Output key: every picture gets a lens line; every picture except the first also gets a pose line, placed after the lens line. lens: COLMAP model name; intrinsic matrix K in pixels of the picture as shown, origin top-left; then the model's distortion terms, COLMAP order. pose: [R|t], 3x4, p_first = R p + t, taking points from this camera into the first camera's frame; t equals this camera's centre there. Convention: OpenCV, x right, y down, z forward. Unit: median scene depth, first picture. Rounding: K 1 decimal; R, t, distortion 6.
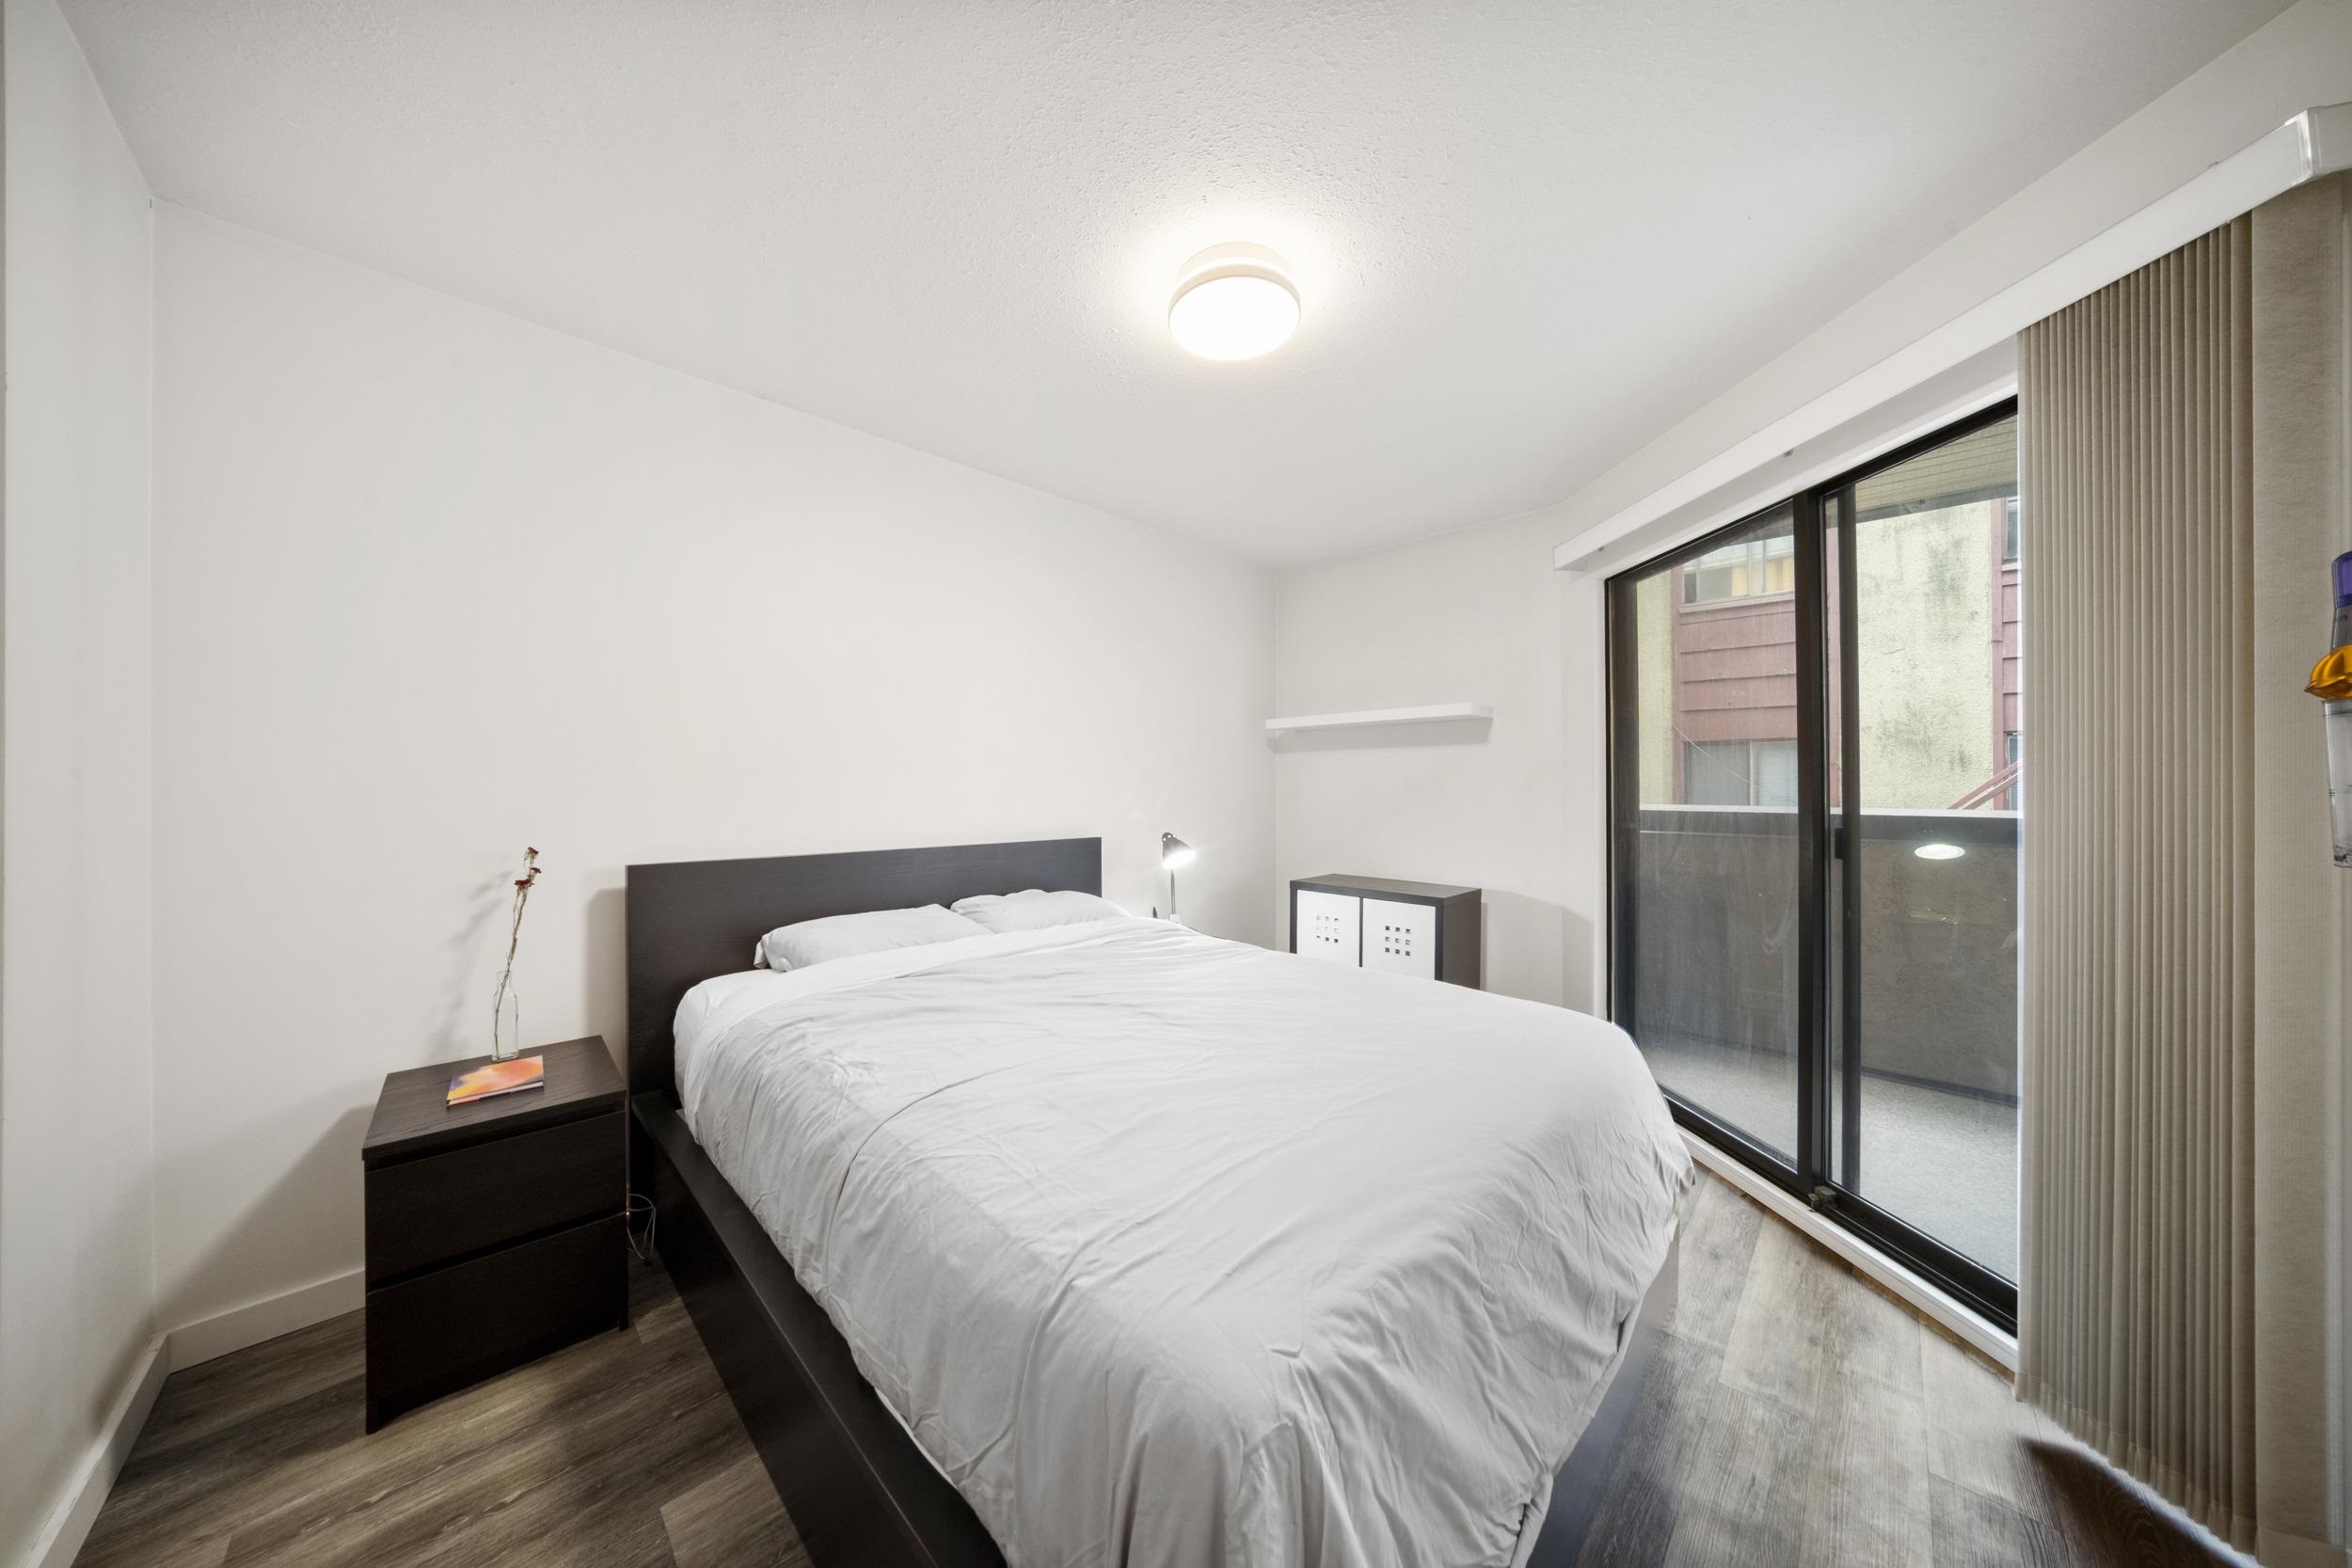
lens RADIAL K [[759.7, 0, 1170.6], [0, 759.7, 767.6], [0, 0, 1]] dist [-0.018039, 0.007071]
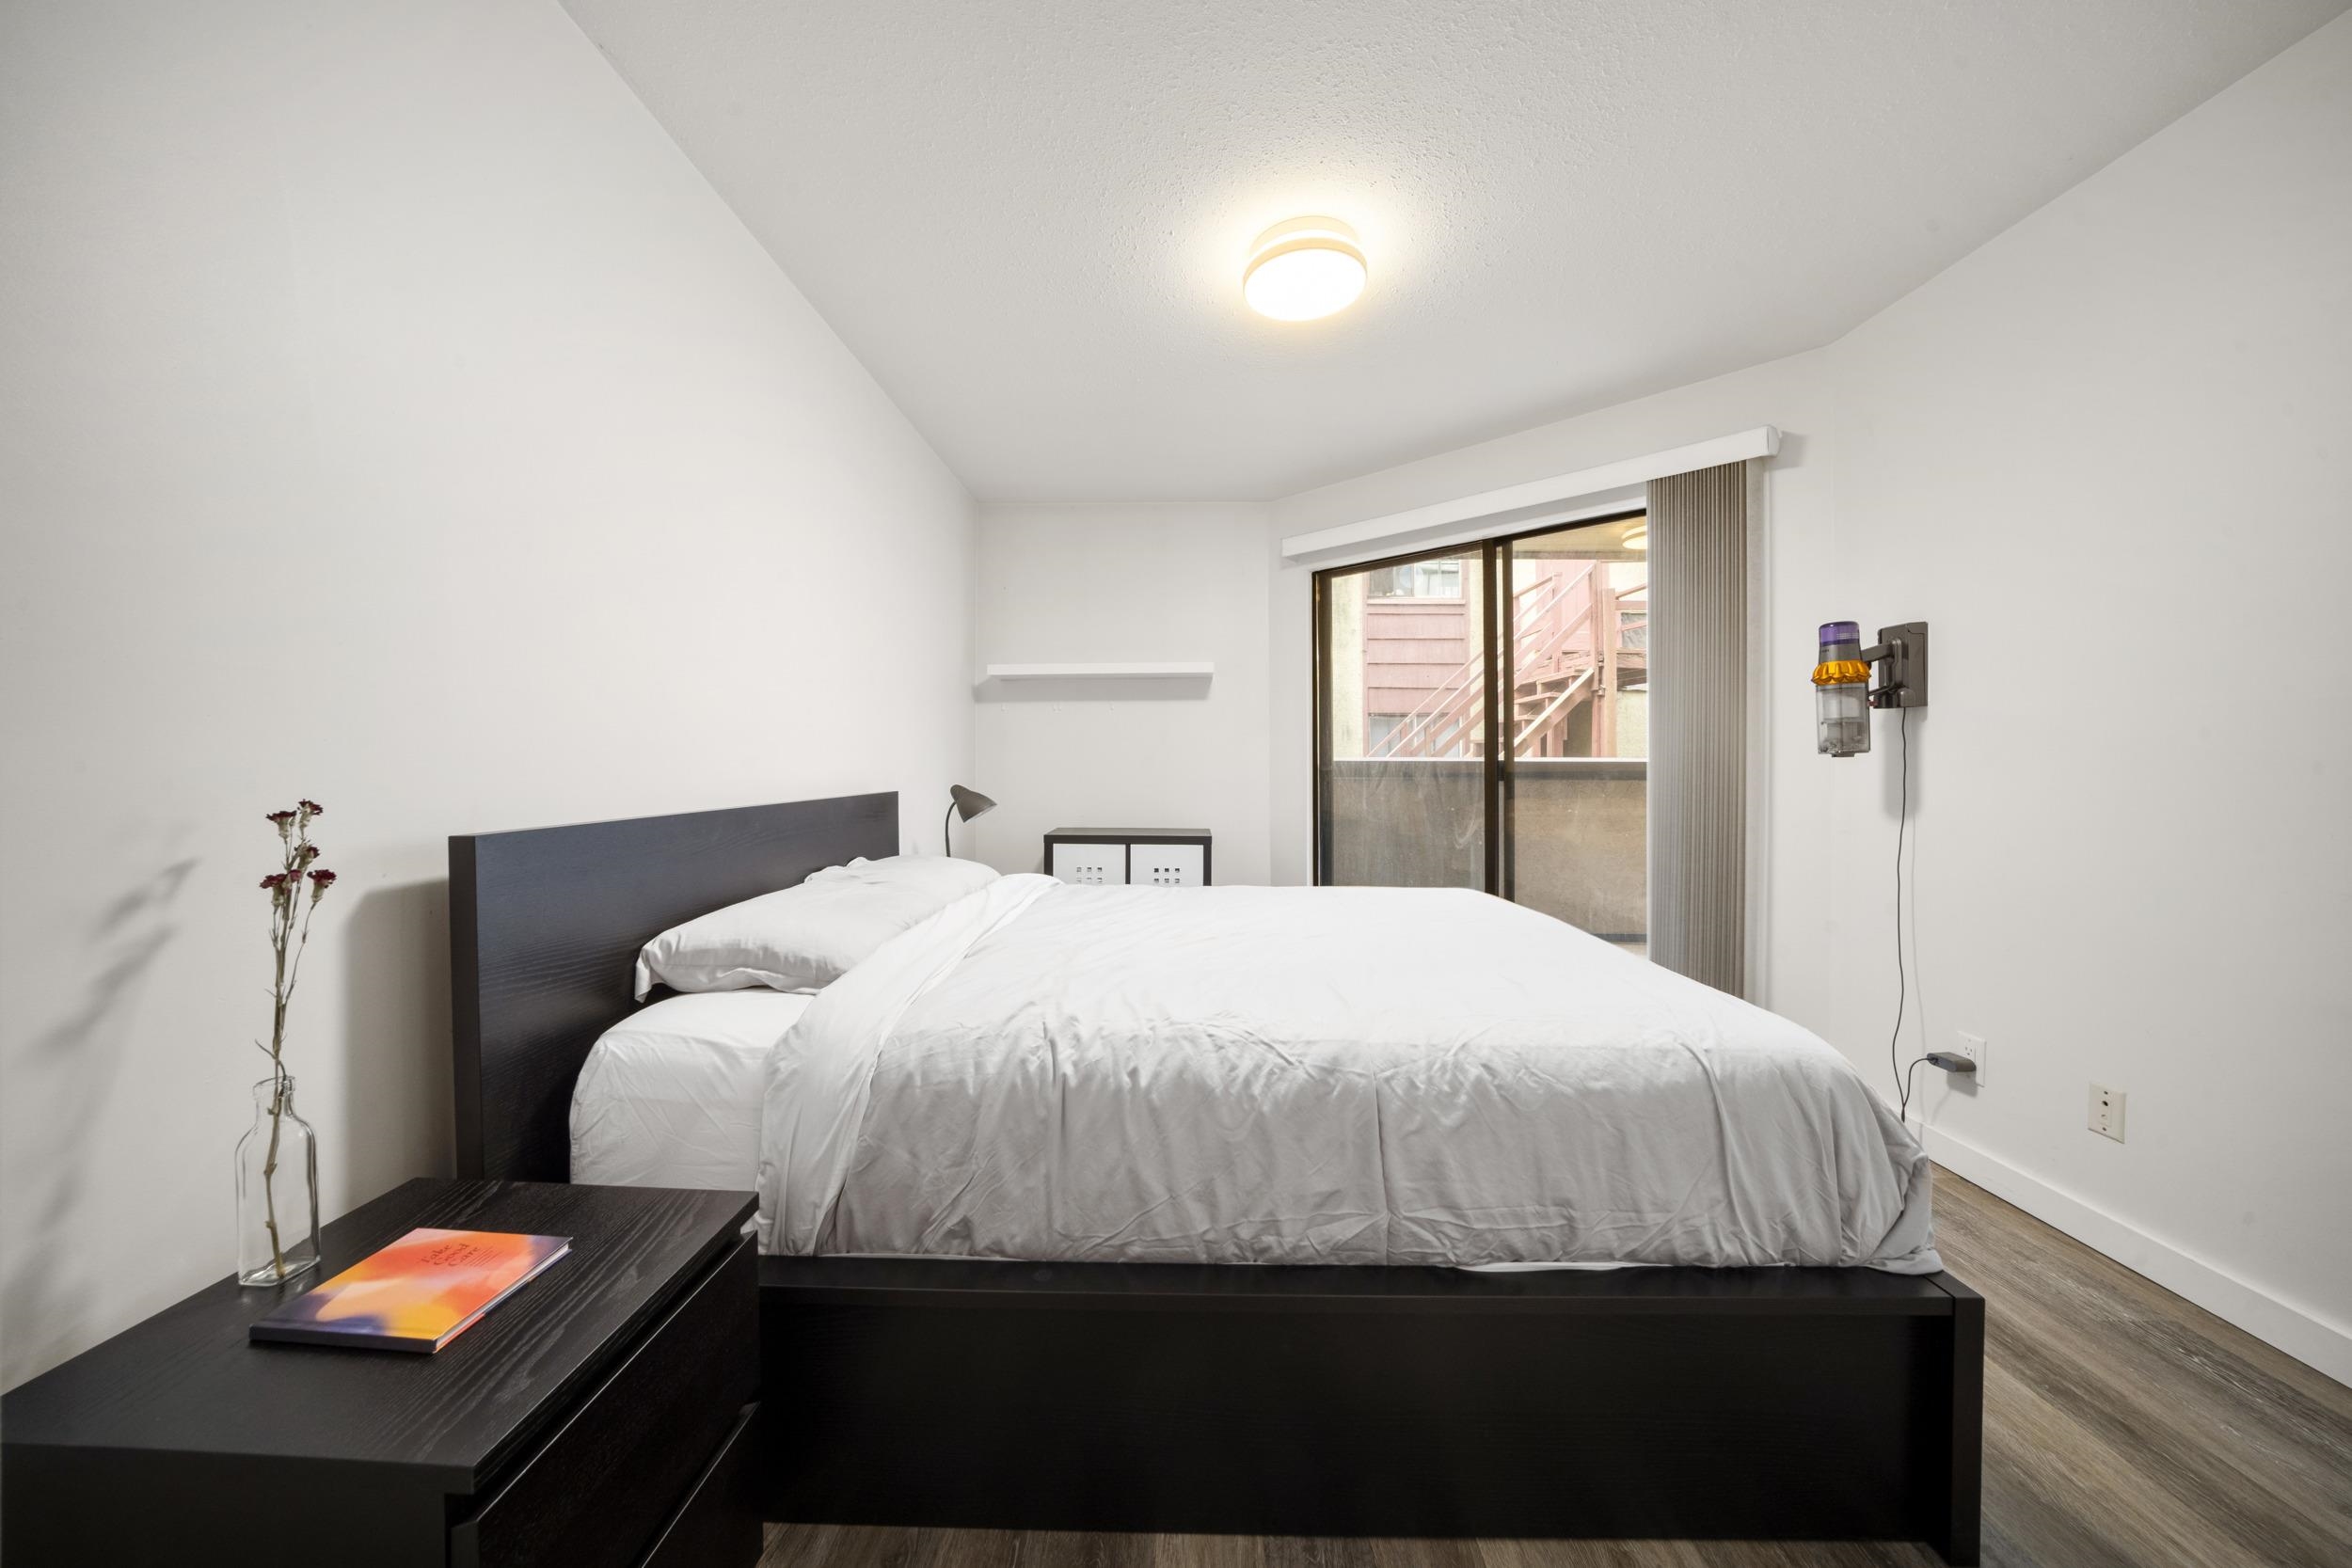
lens RADIAL K [[830.3, 0, 1144.0], [0, 830.3, 759.6], [0, 0, 1]] dist [-0.001095, -0.000011]
pose [[0.725483, 0.003667, 0.688230, -0.592471], [-0.022309, 0.999586, 0.018191, 0.042603], [-0.687878, -0.028551, 0.725264, 0.203828]]
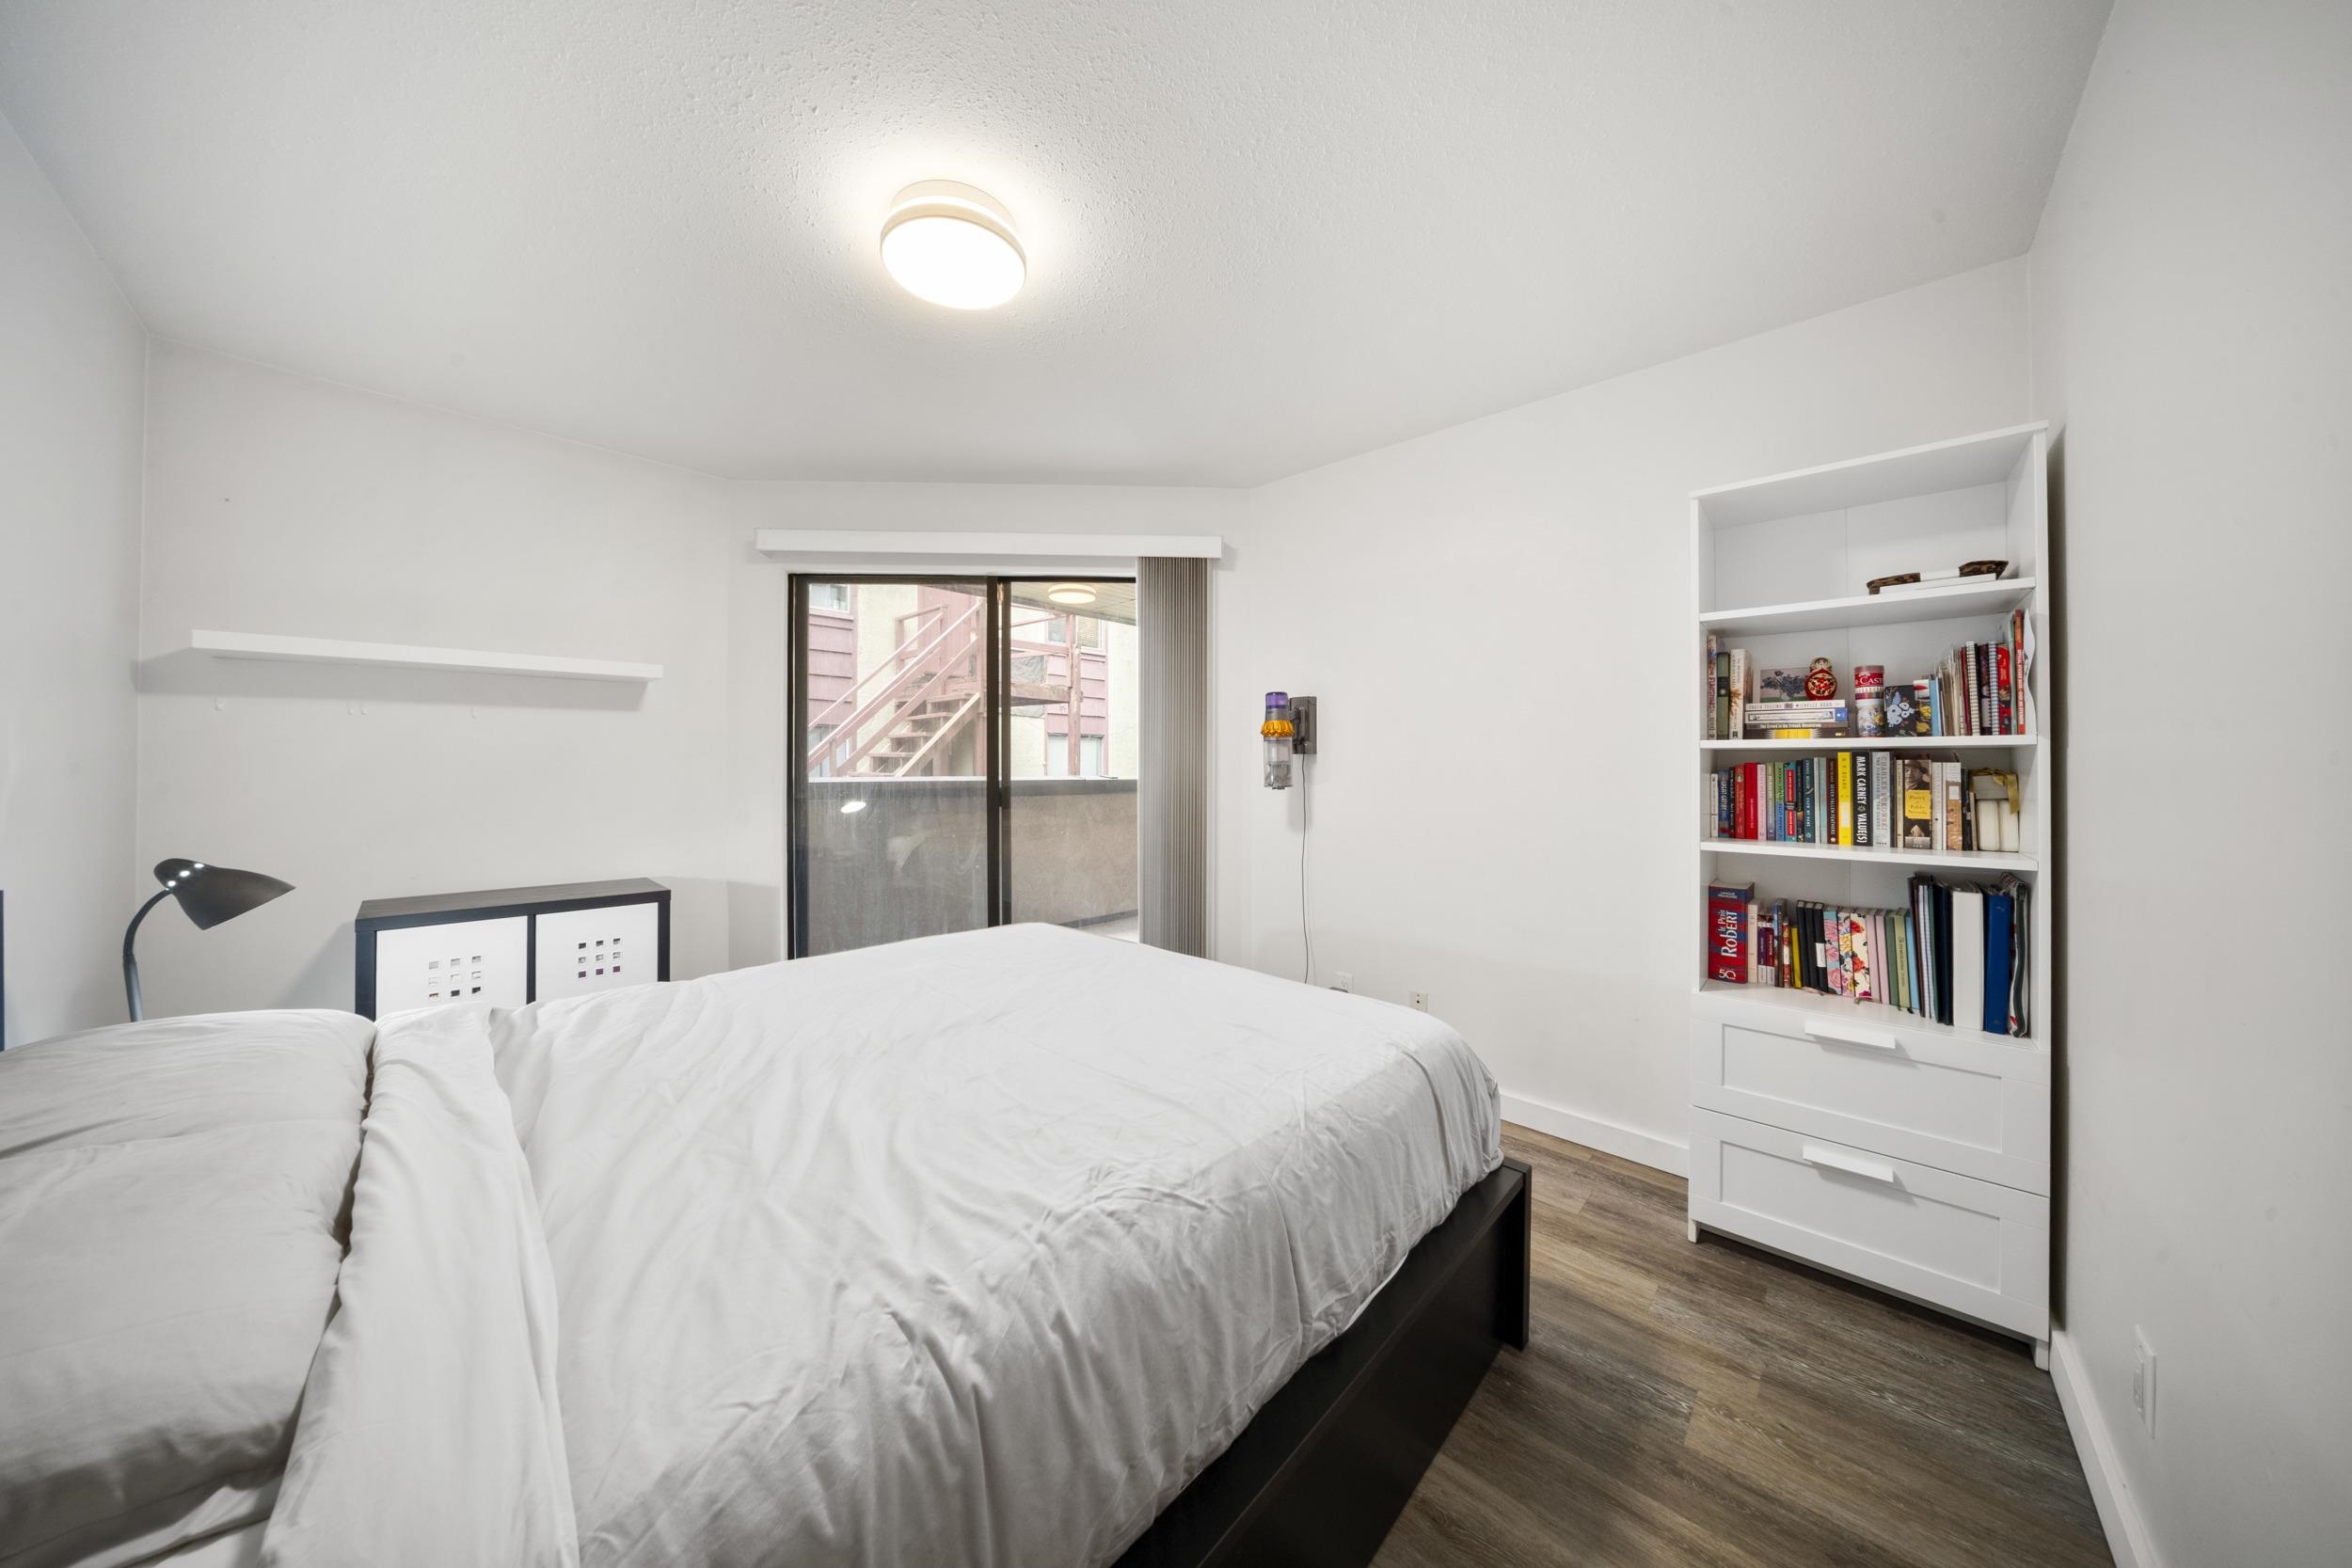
lens RADIAL K [[759.7, 0, 1170.6], [0, 759.7, 767.6], [0, 0, 1]] dist [-0.018039, 0.007071]
pose [[-0.041729, -0.004278, 0.999120, -0.566800], [-0.031649, 0.999495, 0.002958, 0.012433], [-0.998628, -0.031498, -0.041844, 0.506969]]
